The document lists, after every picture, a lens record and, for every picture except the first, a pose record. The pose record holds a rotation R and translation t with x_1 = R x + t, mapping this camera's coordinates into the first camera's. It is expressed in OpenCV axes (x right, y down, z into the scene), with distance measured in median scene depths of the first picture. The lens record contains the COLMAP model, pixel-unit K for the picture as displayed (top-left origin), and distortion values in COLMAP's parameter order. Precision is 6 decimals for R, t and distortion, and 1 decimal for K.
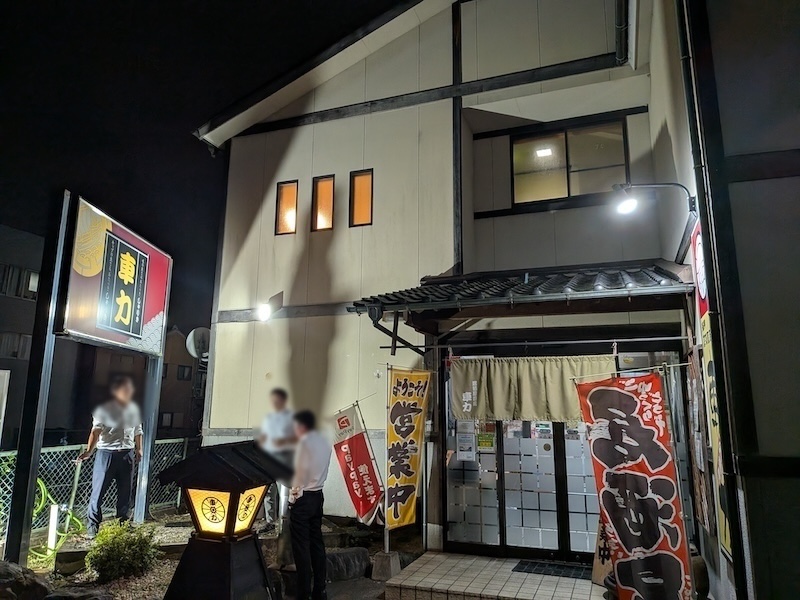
lens RADIAL K [[552.0, 0, 400.0], [0, 552.0, 300.0], [0, 0, 1]] dist [0.003977, 0.000435]
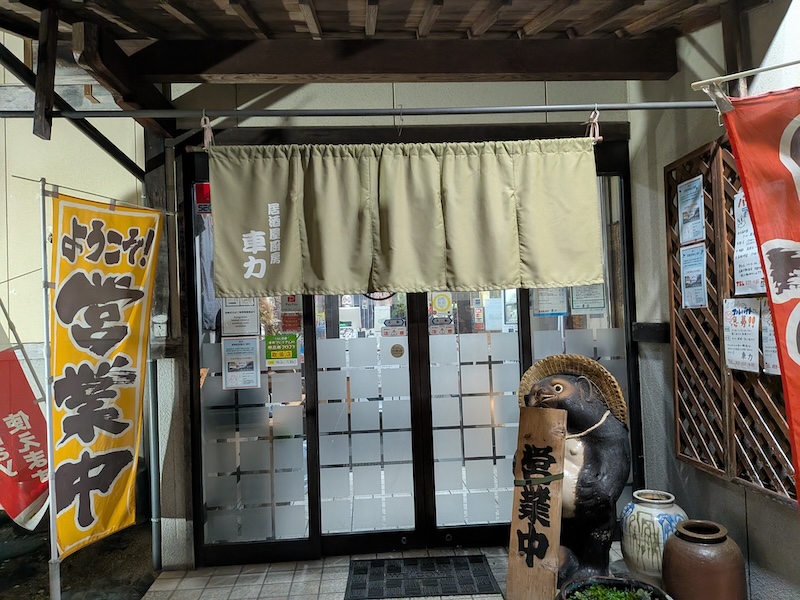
lens RADIAL K [[574.3, 0, 400.0], [0, 574.3, 300.0], [0, 0, 1]] dist [0.036943, 0.000044]
pose [[0.910620, -0.032893, 0.411933, 0.037091], [-0.034961, 0.987121, 0.156108, 0.124739], [-0.411763, -0.156557, 0.897742, 0.484511]]
